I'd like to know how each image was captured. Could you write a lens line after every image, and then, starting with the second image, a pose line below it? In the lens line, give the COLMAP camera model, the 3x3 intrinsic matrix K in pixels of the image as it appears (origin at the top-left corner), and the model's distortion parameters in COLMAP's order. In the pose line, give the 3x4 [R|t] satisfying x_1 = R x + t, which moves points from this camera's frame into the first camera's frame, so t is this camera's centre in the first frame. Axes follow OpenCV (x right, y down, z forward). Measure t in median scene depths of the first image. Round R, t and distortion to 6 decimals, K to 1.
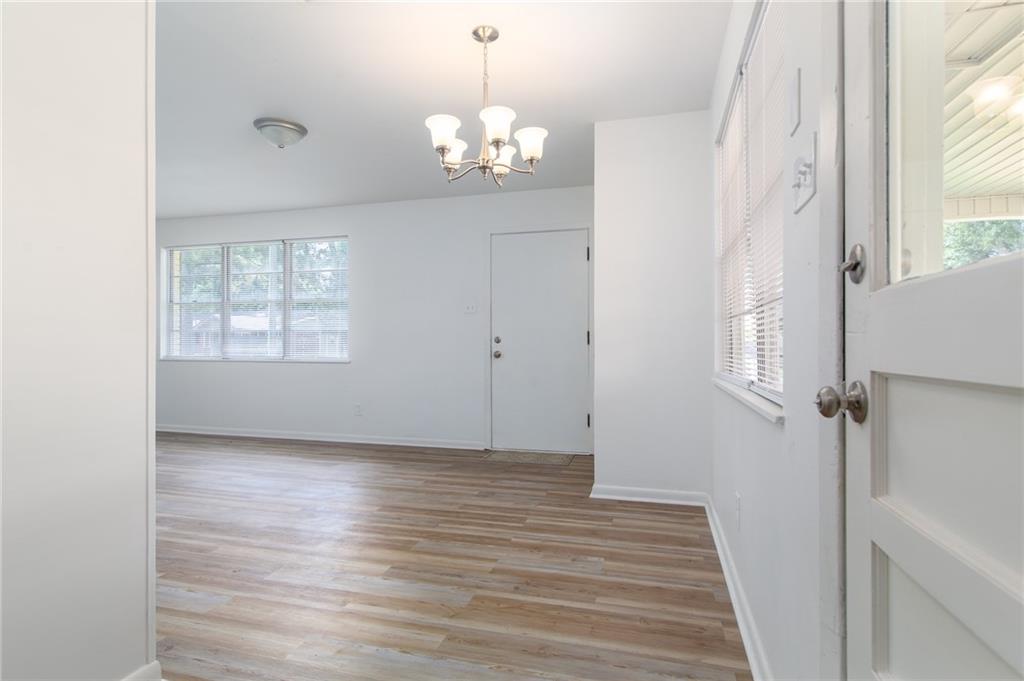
lens RADIAL K [[530.2, 0, 511.2], [0, 530.2, 344.7], [0, 0, 1]] dist [-0.002672, -0.000291]
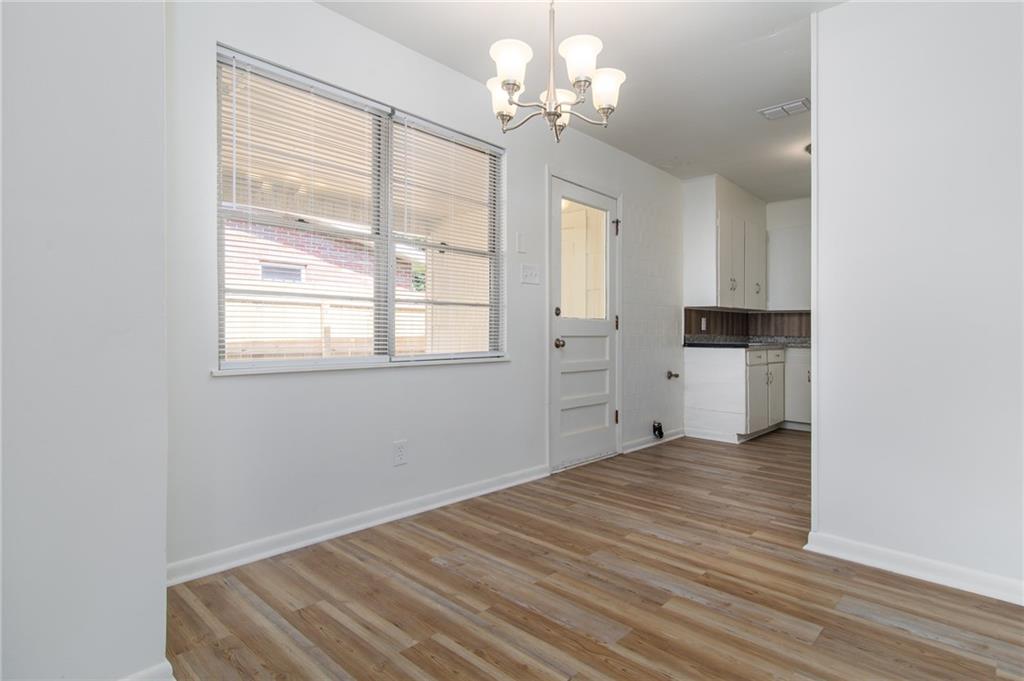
lens RADIAL K [[530.2, 0, 516.4], [0, 530.2, 336.4], [0, 0, 1]] dist [-0.002672, -0.000291]
pose [[-0.878636, -0.011047, 0.477365, -0.421366], [-0.008619, 0.999936, 0.007276, 0.005470], [-0.477415, 0.002278, -0.878675, 1.855626]]
